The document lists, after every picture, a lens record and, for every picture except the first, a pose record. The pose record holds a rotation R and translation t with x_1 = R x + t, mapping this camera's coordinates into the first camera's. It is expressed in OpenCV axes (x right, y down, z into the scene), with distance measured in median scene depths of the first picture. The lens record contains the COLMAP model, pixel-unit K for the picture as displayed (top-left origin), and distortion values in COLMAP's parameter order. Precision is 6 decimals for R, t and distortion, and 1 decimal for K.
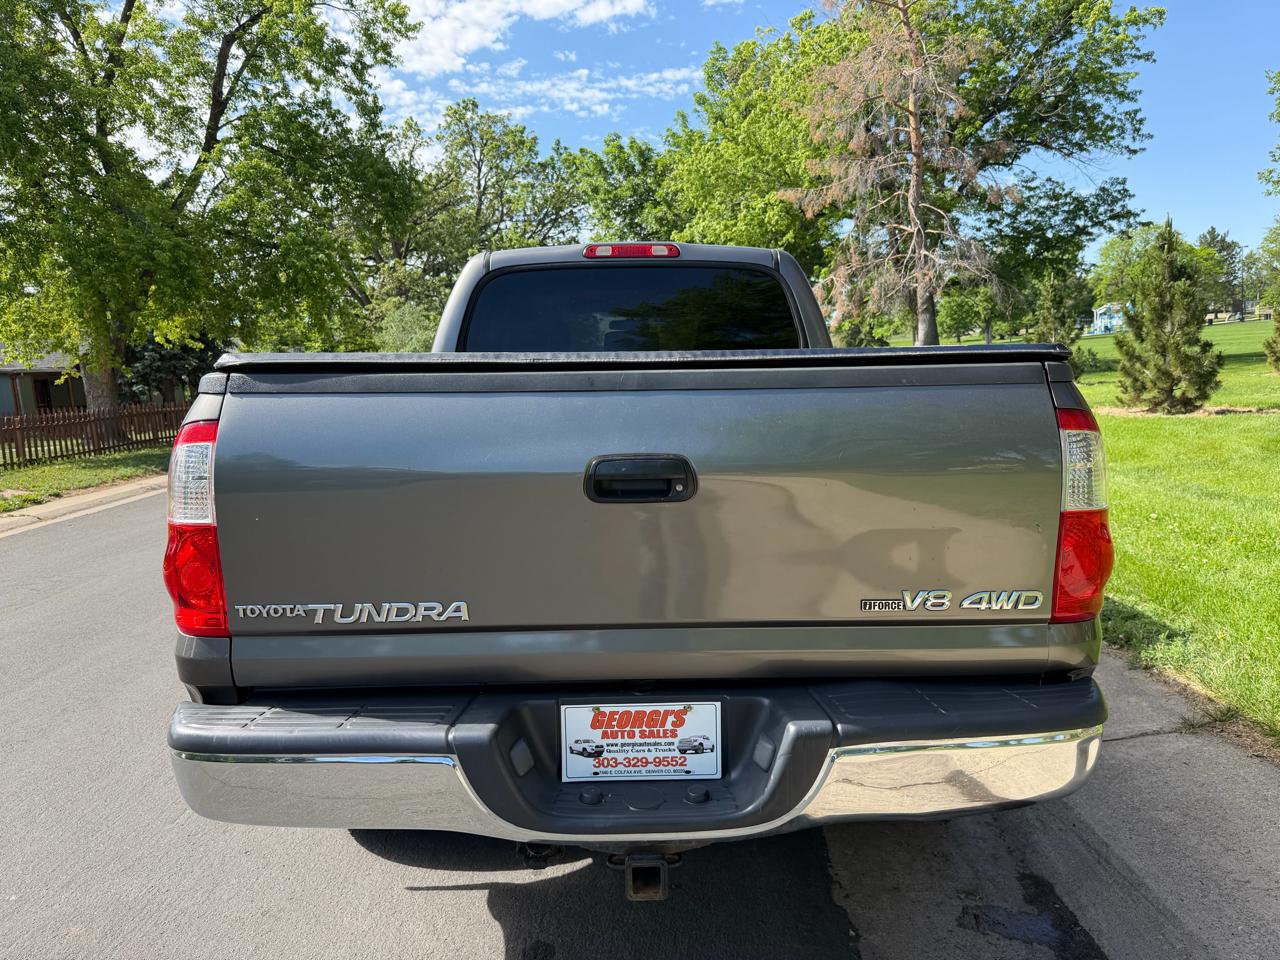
lens RADIAL K [[927.2, 0, 640.0], [0, 927.2, 480.0], [0, 0, 1]] dist [0.043762, -0.047903]
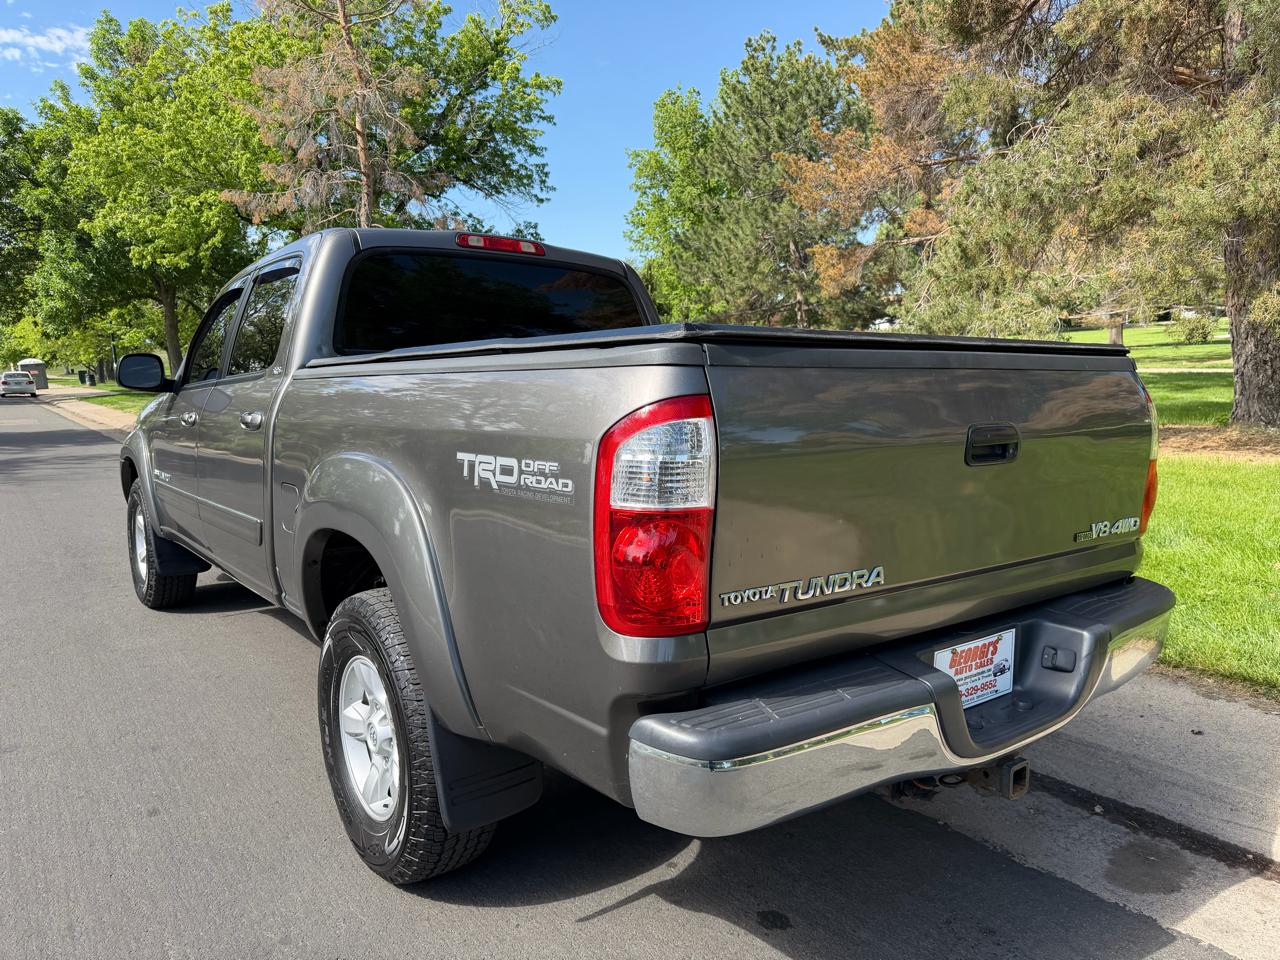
lens RADIAL K [[919.0, 0, 634.8], [0, 919.0, 503.9], [0, 0, 1]] dist [0.030438, -0.042924]
pose [[0.810589, -0.060415, 0.582491, -0.063309], [0.057518, 0.998068, 0.023477, 0.001192], [-0.582784, 0.014474, 0.812498, 0.019295]]
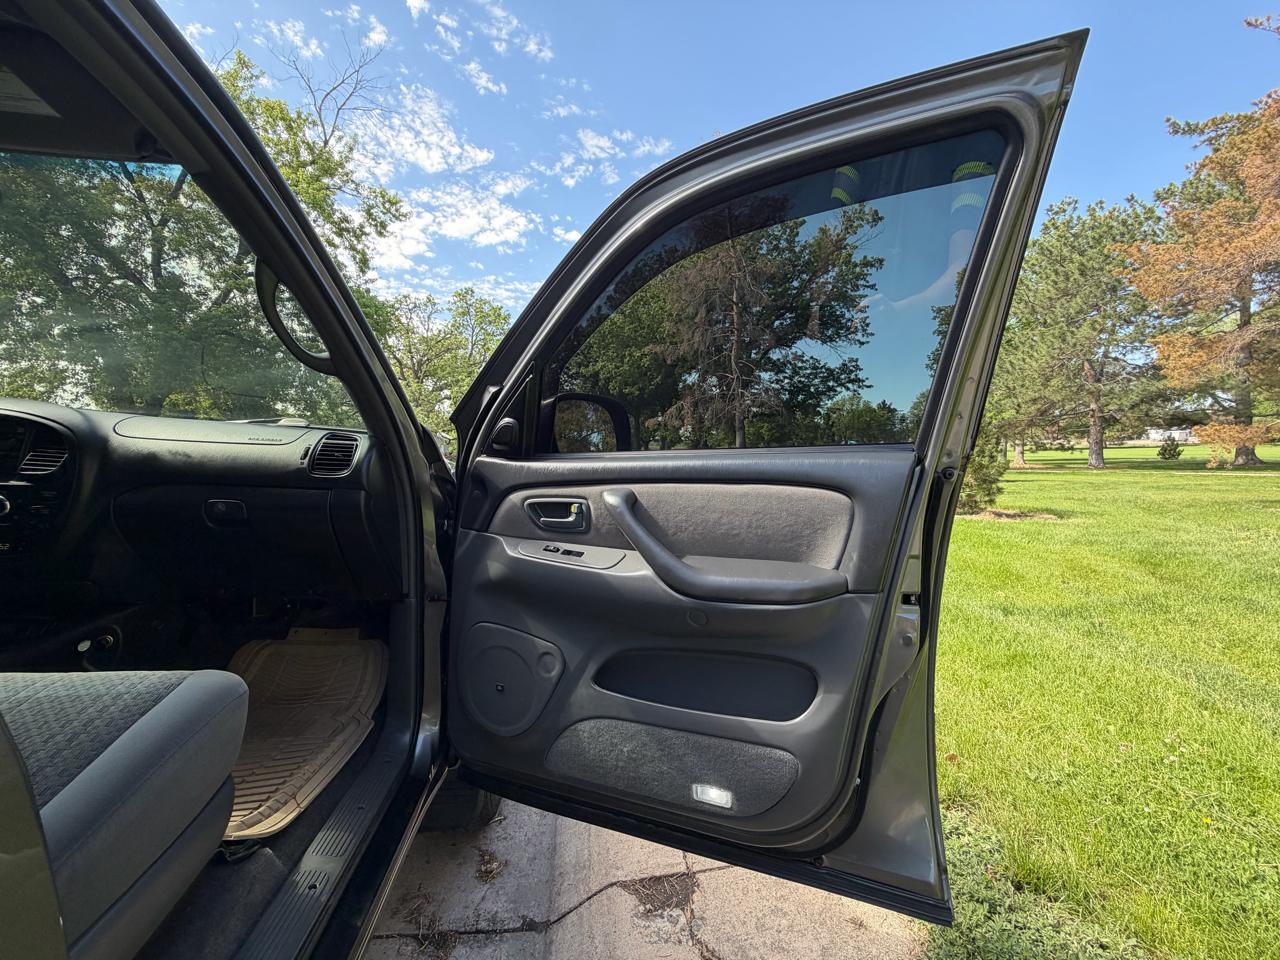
lens RADIAL K [[514.6, 0, 635.5], [0, 514.6, 478.0], [0, 0, 1]] dist [0.002911, -0.000238]
pose [[0.992534, 0.051547, 0.110541, 0.039837], [-0.042101, 0.995392, -0.086149, -0.017142], [-0.114473, 0.080852, 0.990131, 0.165463]]
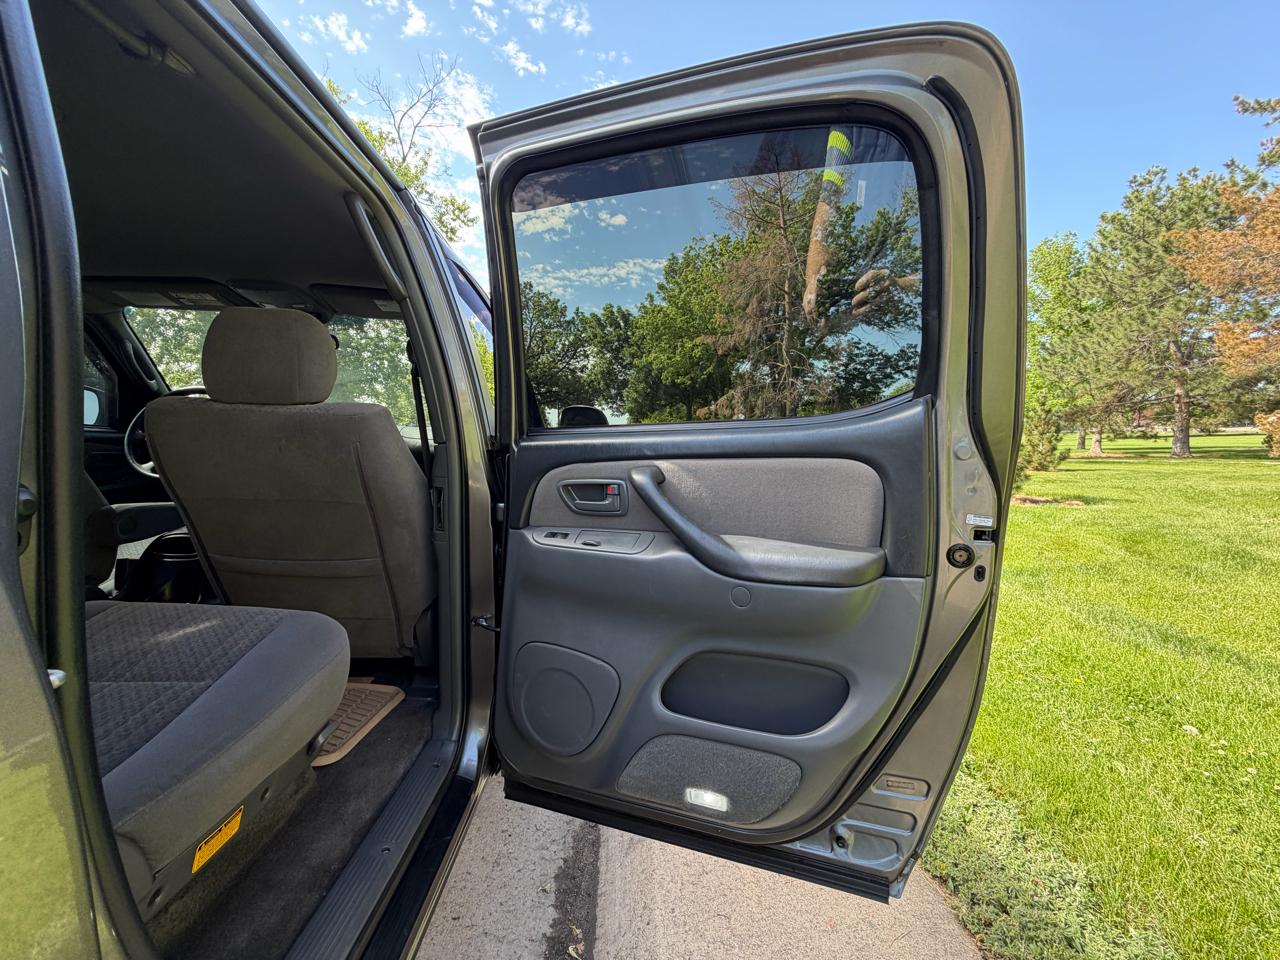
lens RADIAL K [[518.0, 0, 635.0], [0, 518.0, 477.9], [0, 0, 1]] dist [0.002436, 0.001043]
pose [[0.998412, 0.055757, 0.008075, 0.040085], [-0.055181, 0.996705, -0.059451, -0.013059], [-0.011363, 0.058911, 0.998199, 0.129849]]
